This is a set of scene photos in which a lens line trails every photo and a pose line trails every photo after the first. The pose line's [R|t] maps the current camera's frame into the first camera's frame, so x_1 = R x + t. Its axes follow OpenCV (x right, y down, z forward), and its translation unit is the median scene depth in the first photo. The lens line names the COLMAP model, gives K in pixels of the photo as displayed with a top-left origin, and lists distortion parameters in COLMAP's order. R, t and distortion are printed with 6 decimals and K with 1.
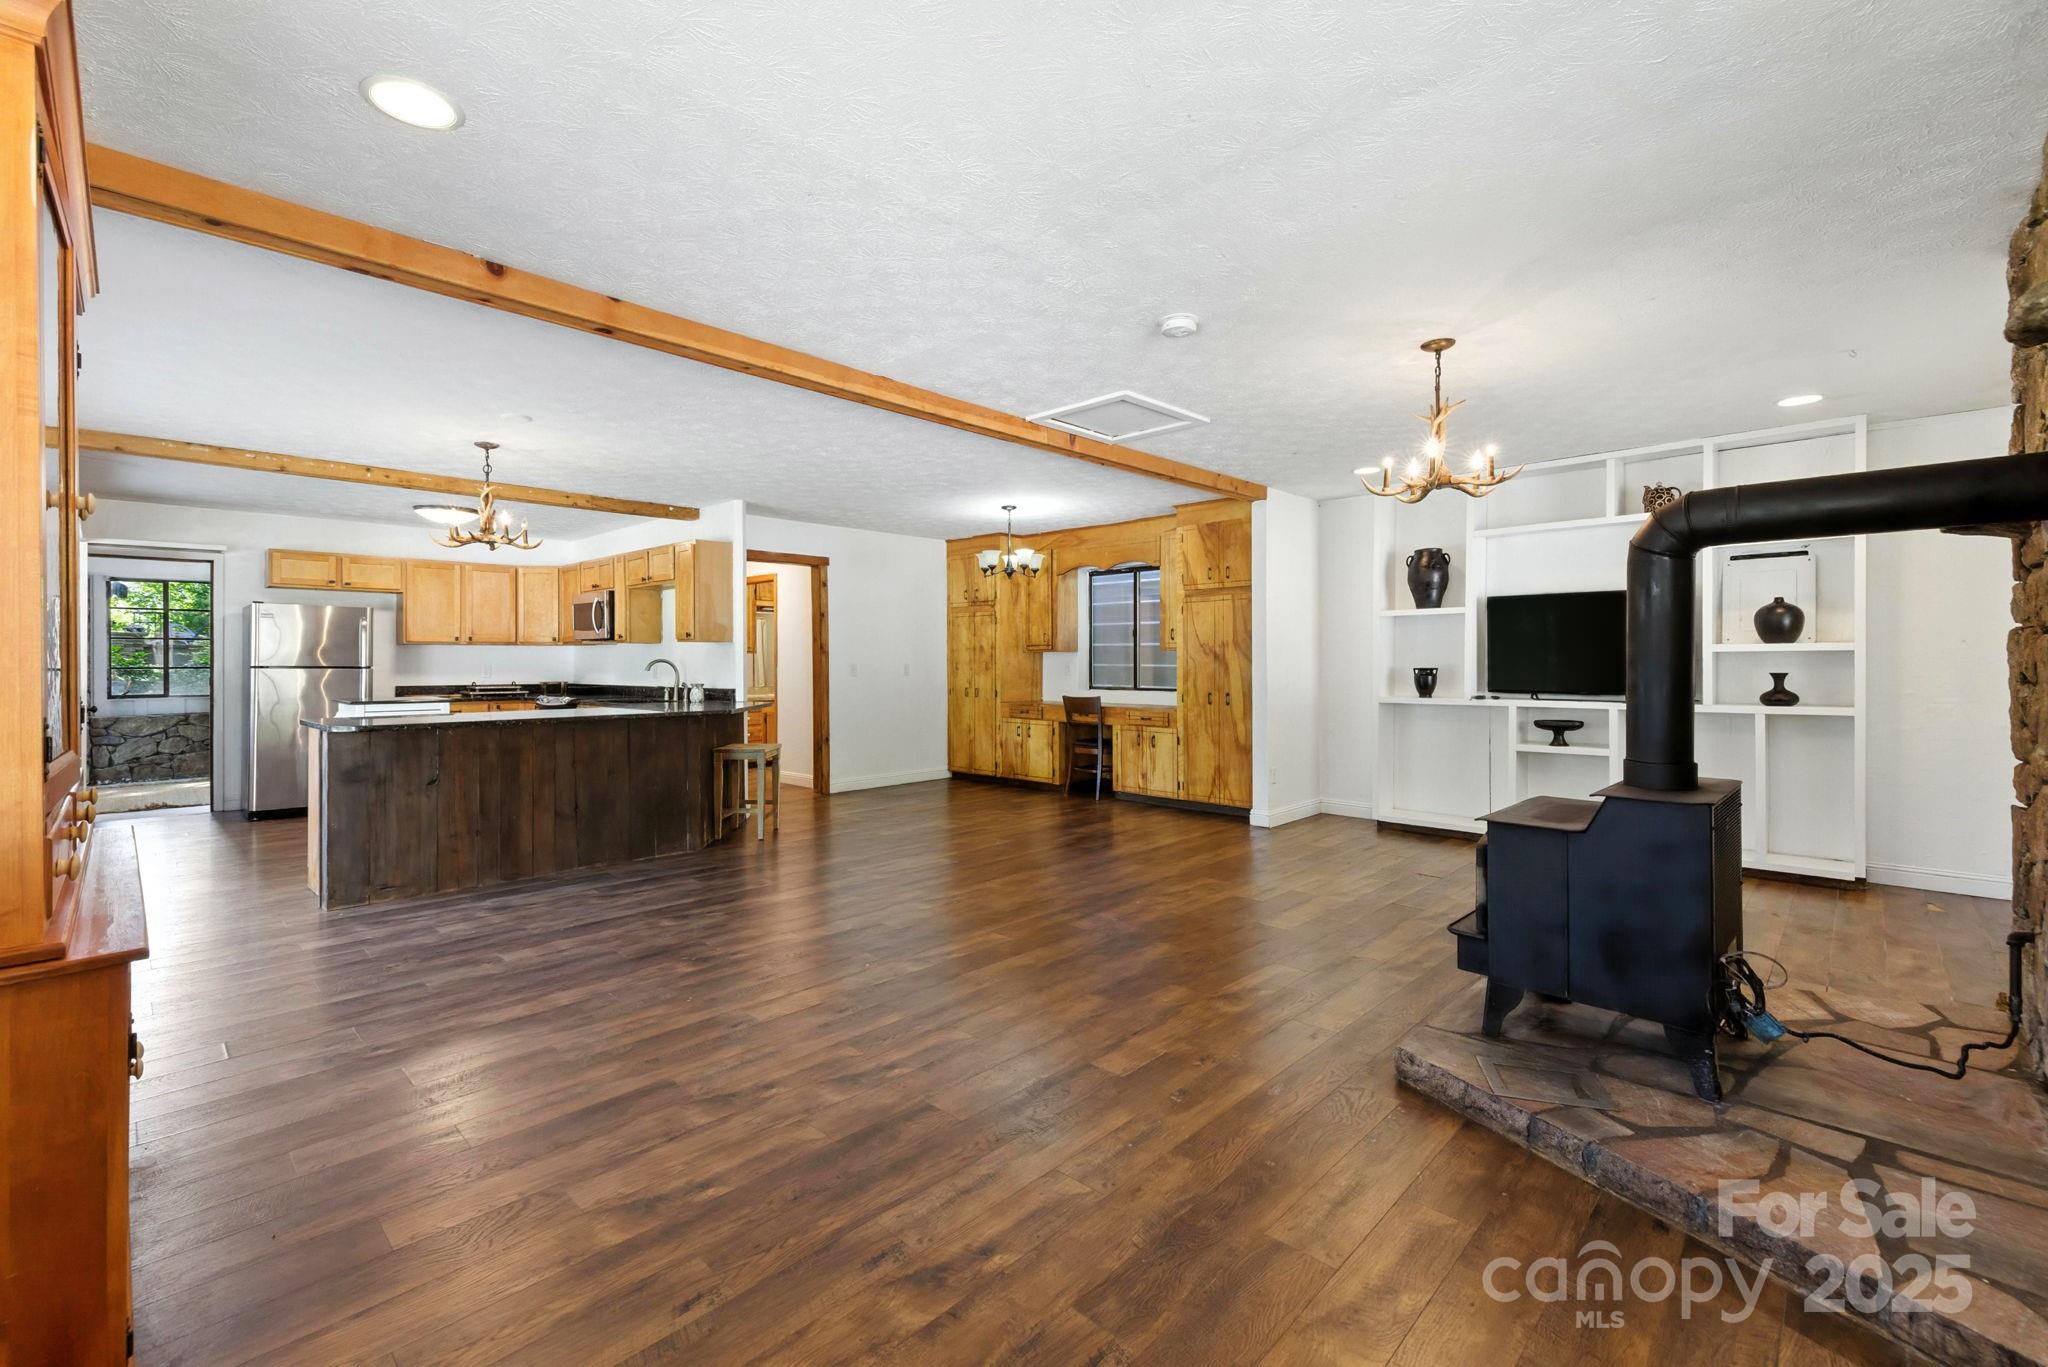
lens RADIAL K [[867.6, 0, 1007.8], [0, 867.6, 668.5], [0, 0, 1]] dist [0.010325, -0.001543]
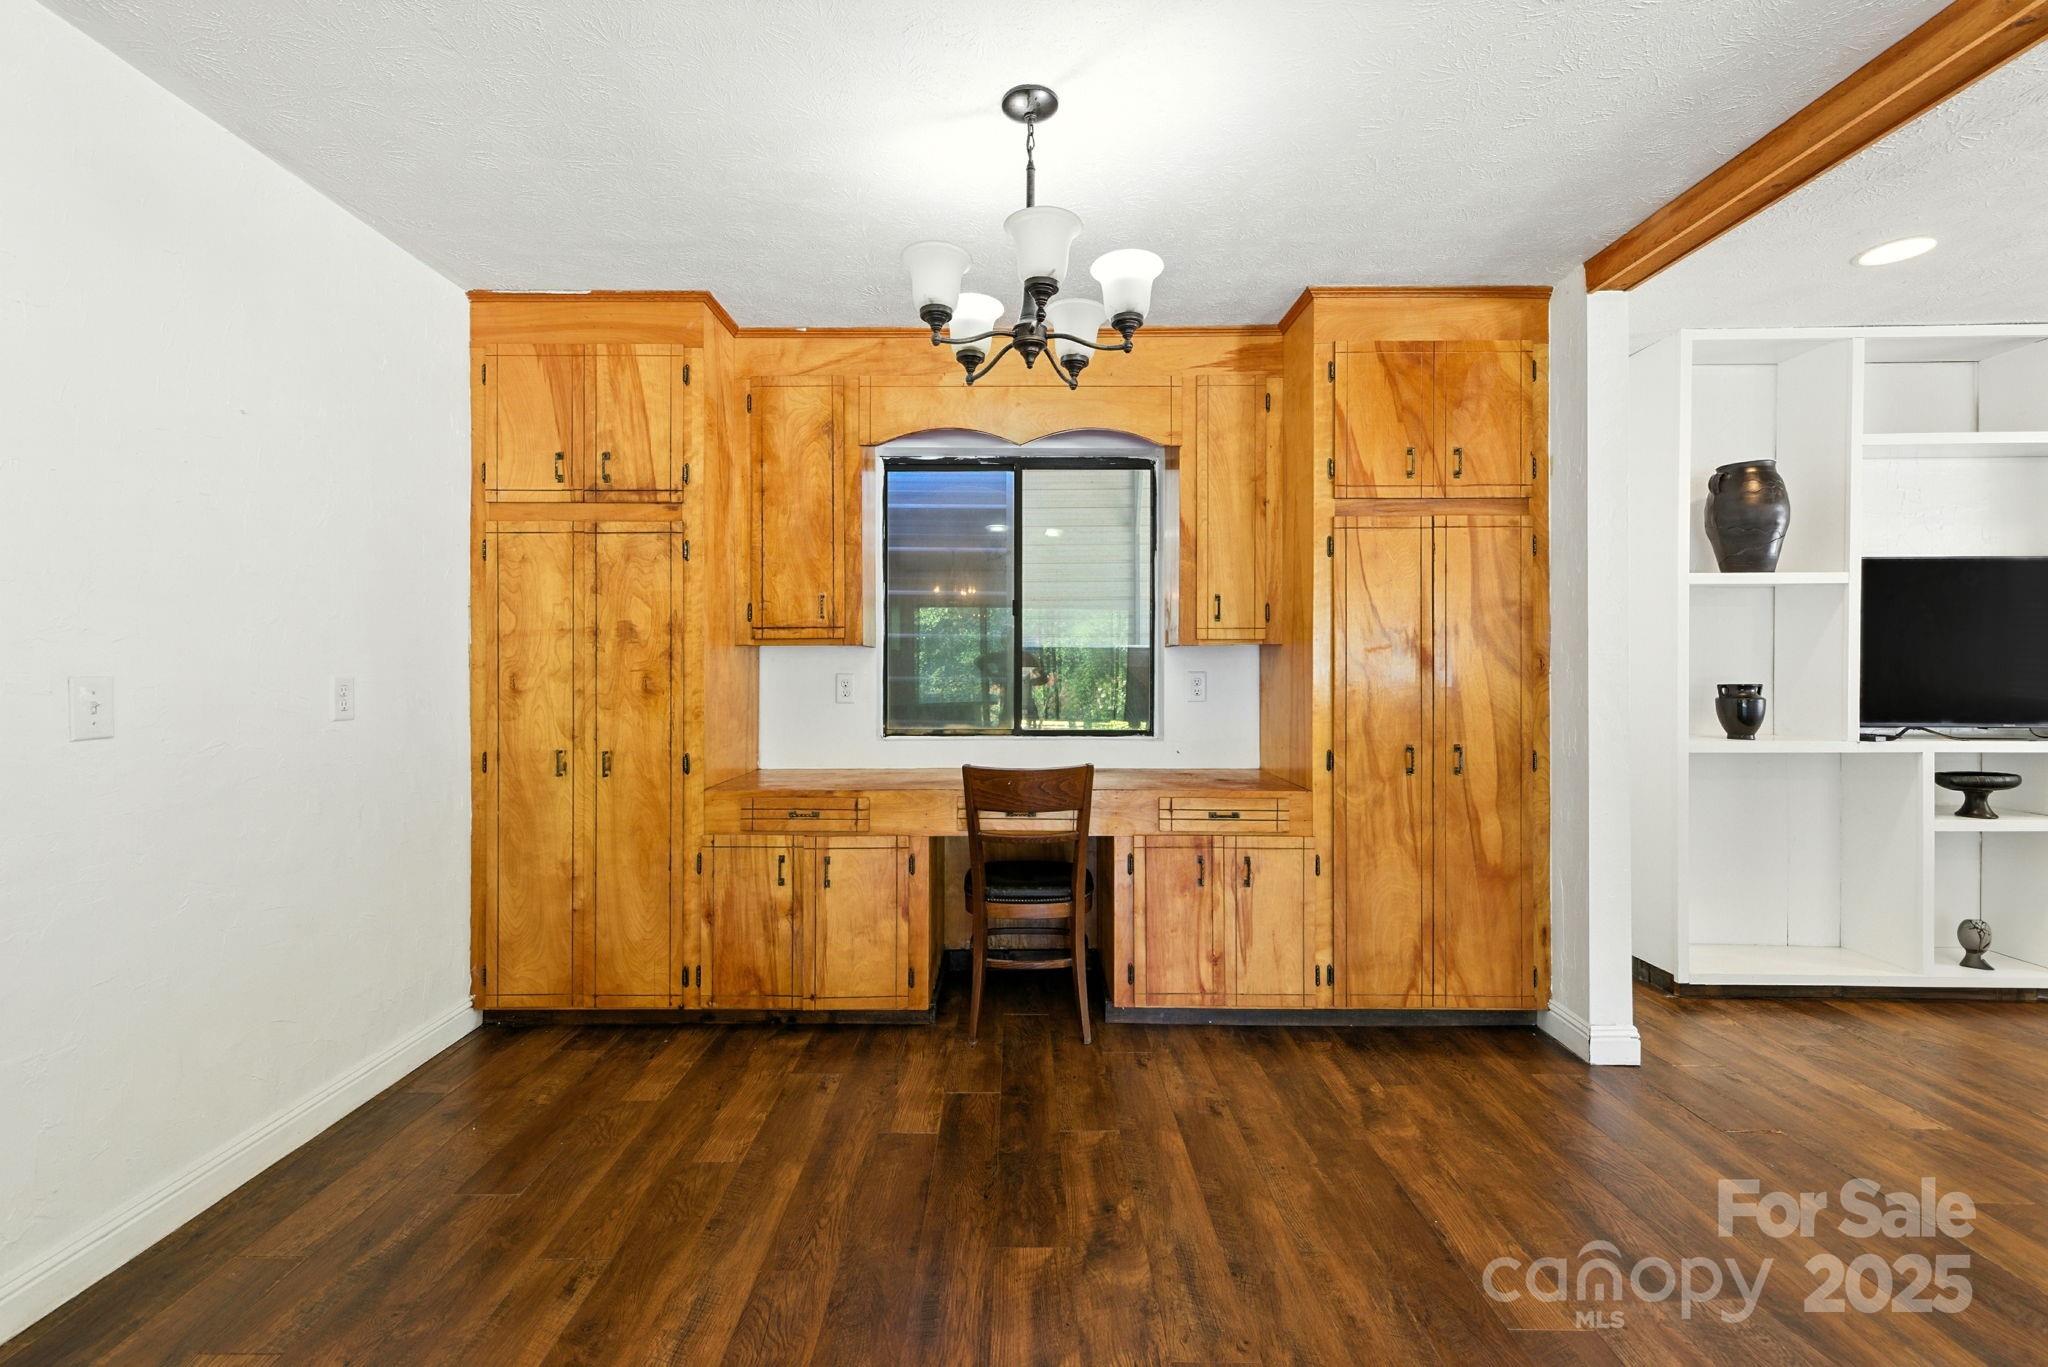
lens RADIAL K [[867.6, 0, 999.5], [0, 867.6, 663.4], [0, 0, 1]] dist [0.010325, -0.001543]
pose [[0.721784, 0.006990, 0.692084, -0.195934], [0.003358, 0.999902, -0.013600, -0.006795], [-0.692111, 0.012140, 0.721689, 0.813026]]
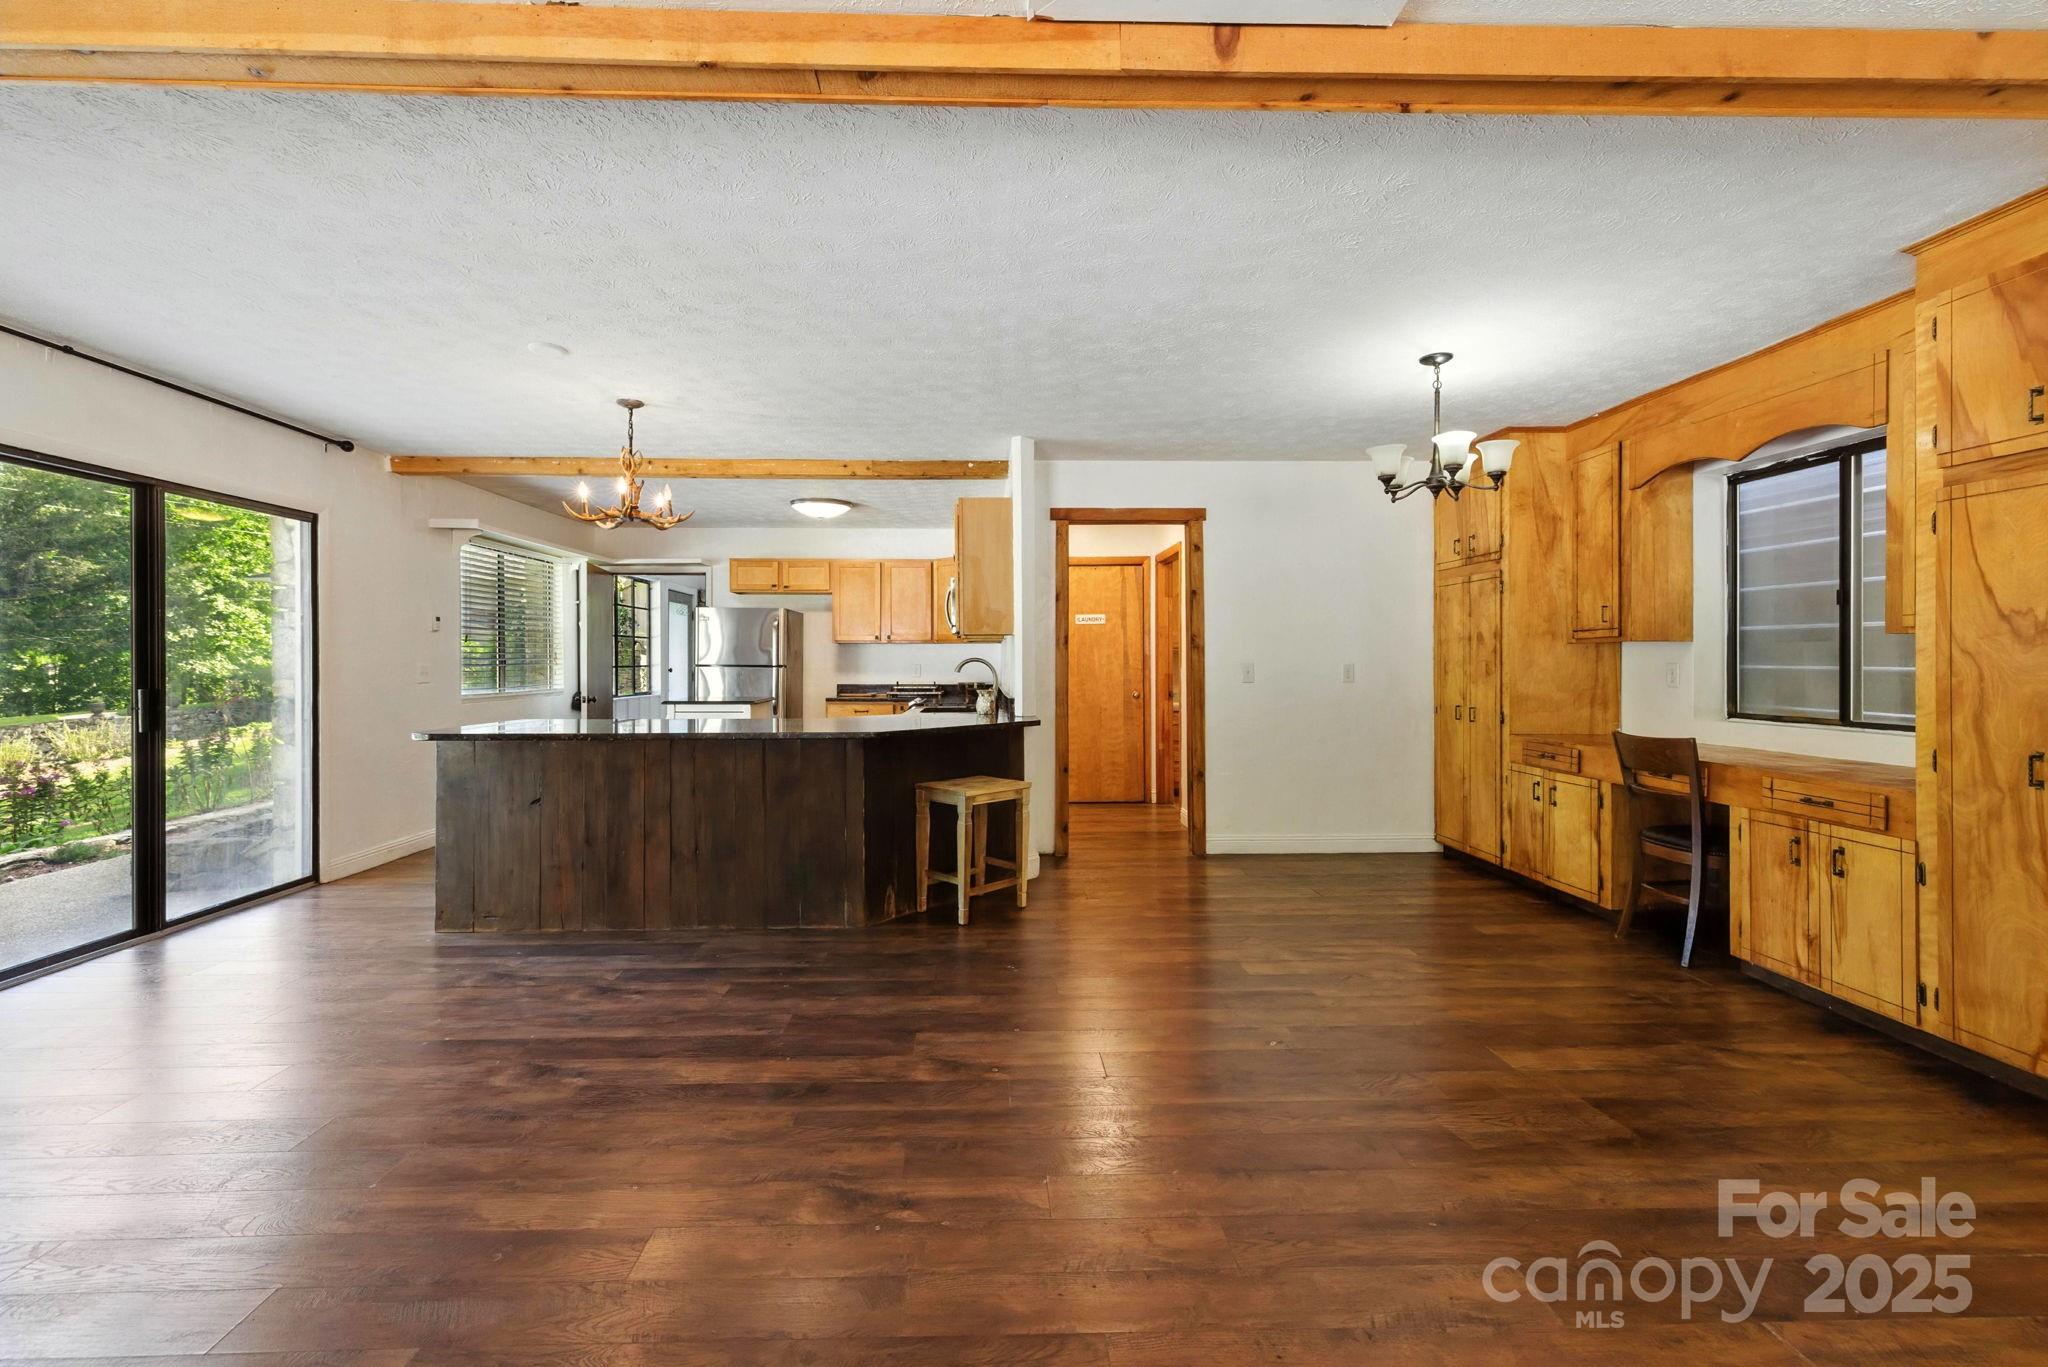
lens RADIAL K [[867.6, 0, 1005.3], [0, 867.6, 659.9], [0, 0, 1]] dist [0.010325, -0.001543]
pose [[0.718785, 0.000213, -0.695232, 0.176908], [-0.005257, 0.999973, -0.005128, -0.004813], [0.695212, 0.007341, 0.718767, 0.457346]]
